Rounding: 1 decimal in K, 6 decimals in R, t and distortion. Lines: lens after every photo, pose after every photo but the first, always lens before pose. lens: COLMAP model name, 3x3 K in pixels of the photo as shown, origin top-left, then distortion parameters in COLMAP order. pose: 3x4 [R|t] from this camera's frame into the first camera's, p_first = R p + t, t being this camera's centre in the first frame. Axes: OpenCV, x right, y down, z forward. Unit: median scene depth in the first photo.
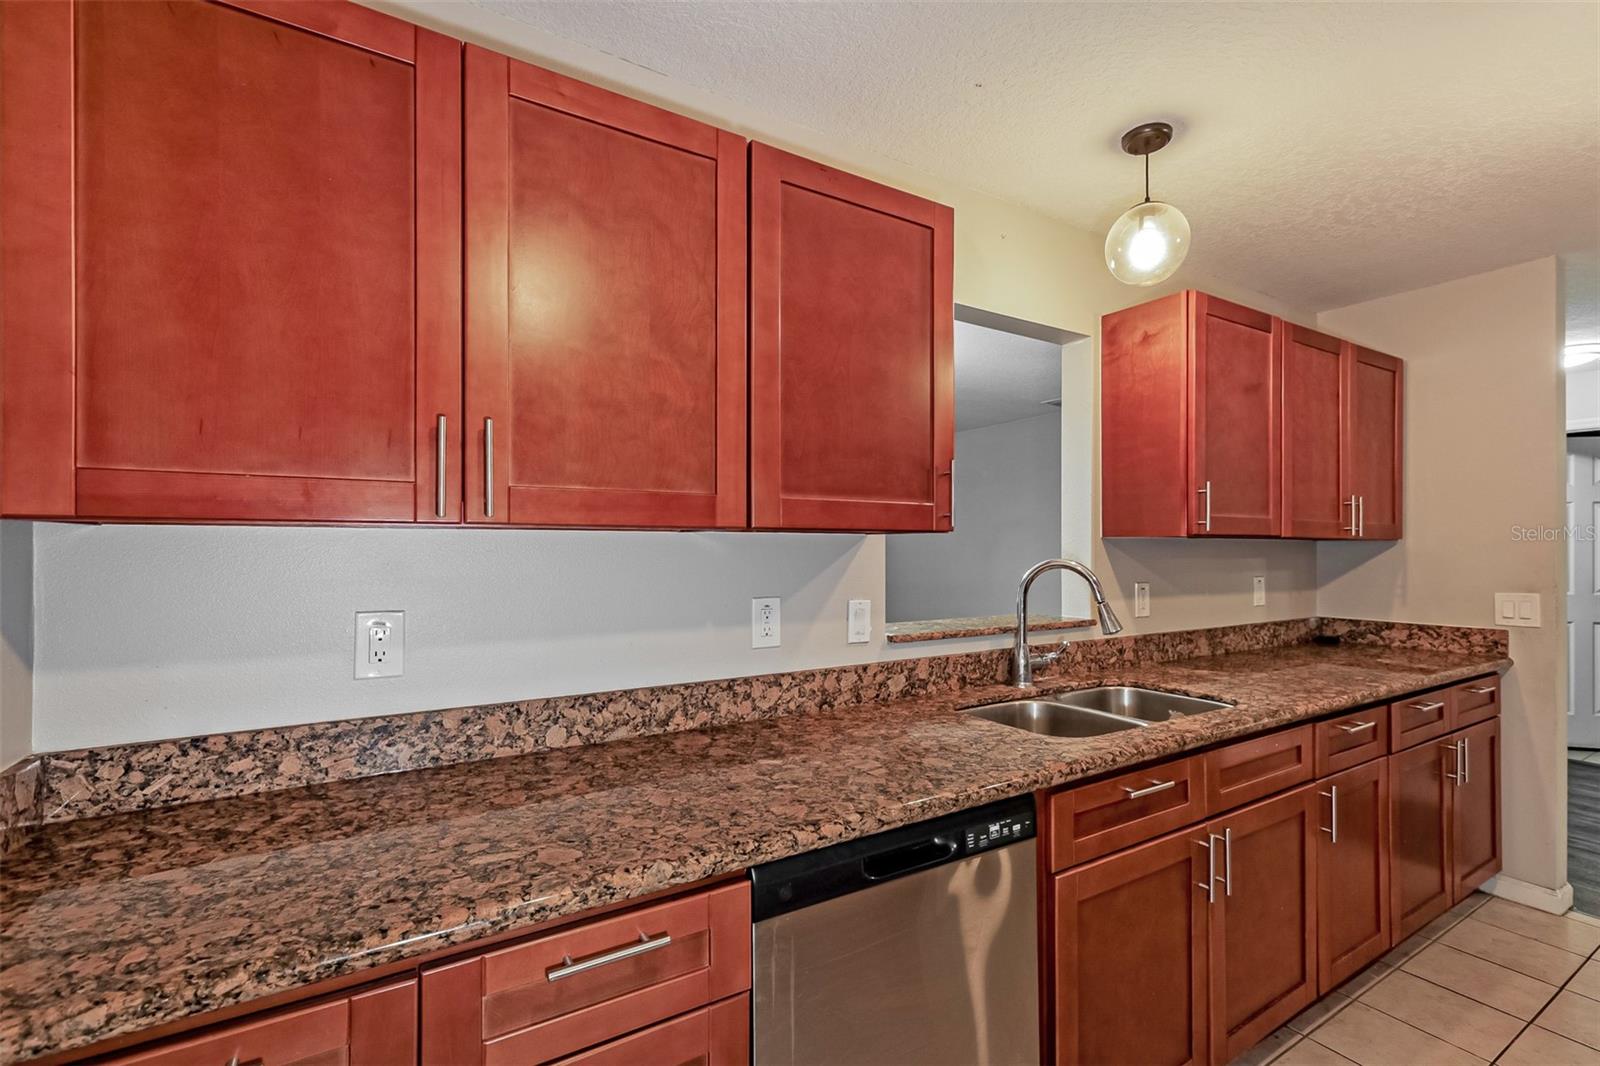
lens RADIAL K [[710.7, 0, 804.4], [0, 710.7, 535.8], [0, 0, 1]] dist [0.012584, -0.000991]
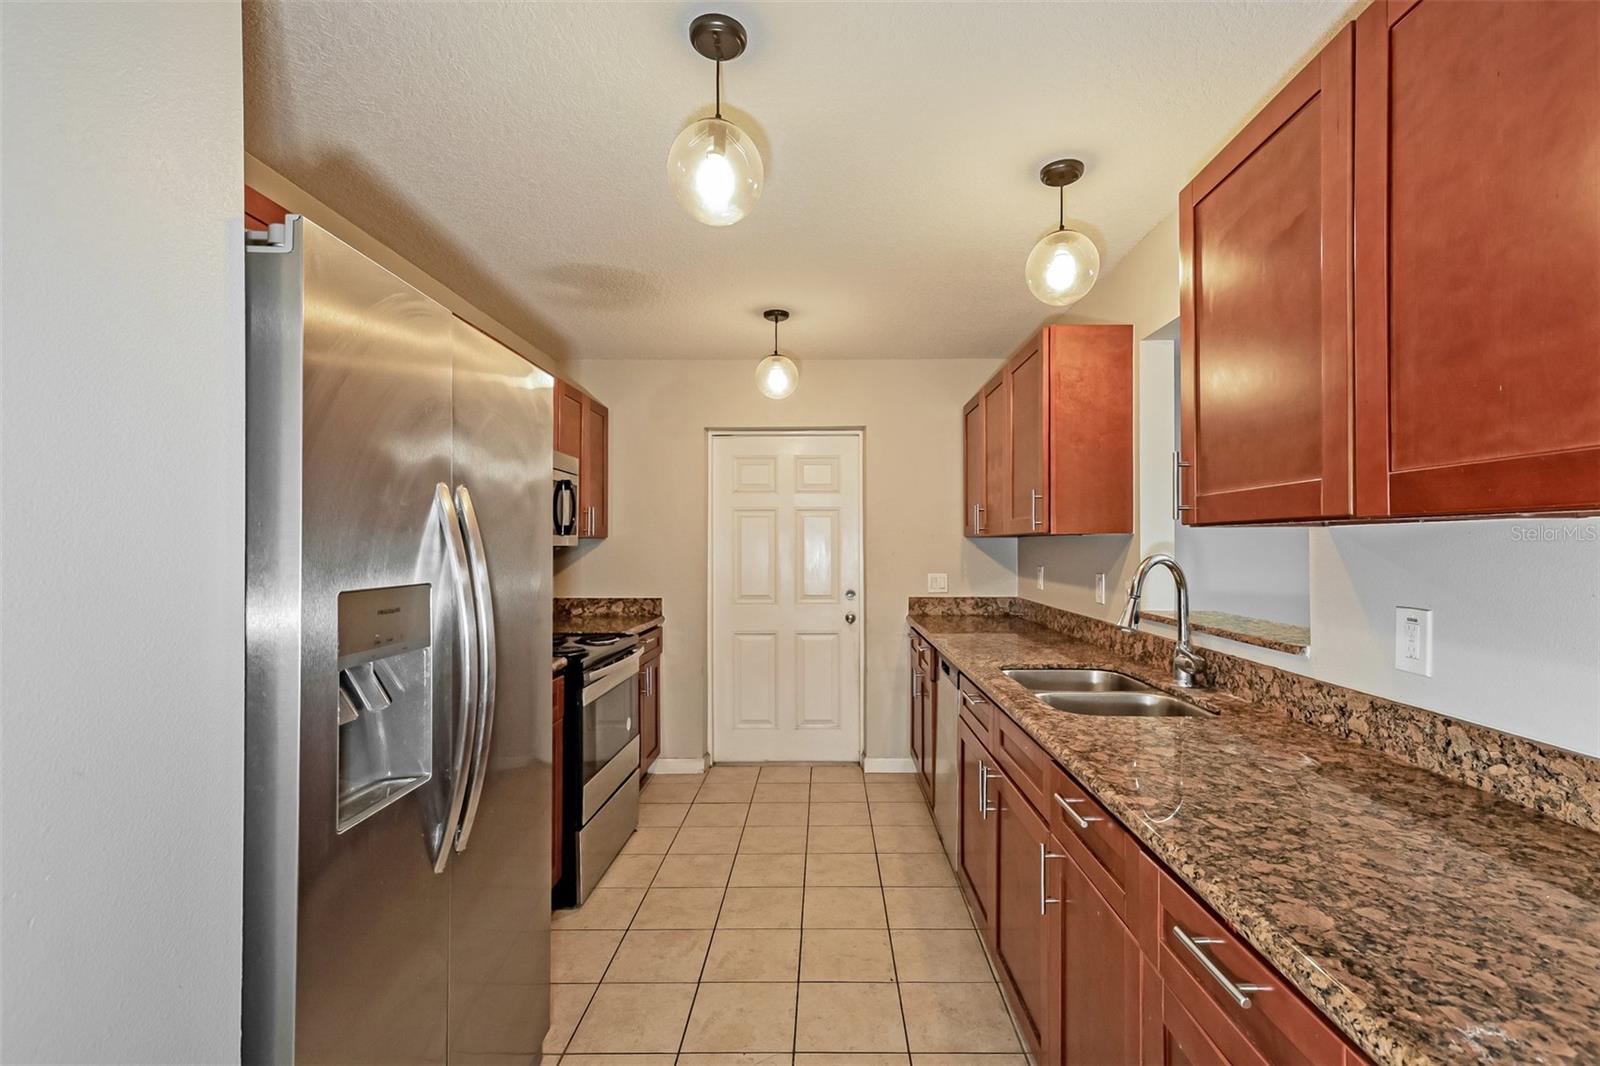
lens RADIAL K [[710.7, 0, 800.4], [0, 710.7, 536.0], [0, 0, 1]] dist [0.012584, -0.000991]
pose [[-0.529454, -0.005837, -0.848318, 1.189410], [0.004978, 0.999938, -0.009987, 0.020270], [0.848324, -0.009511, -0.529392, 0.933756]]
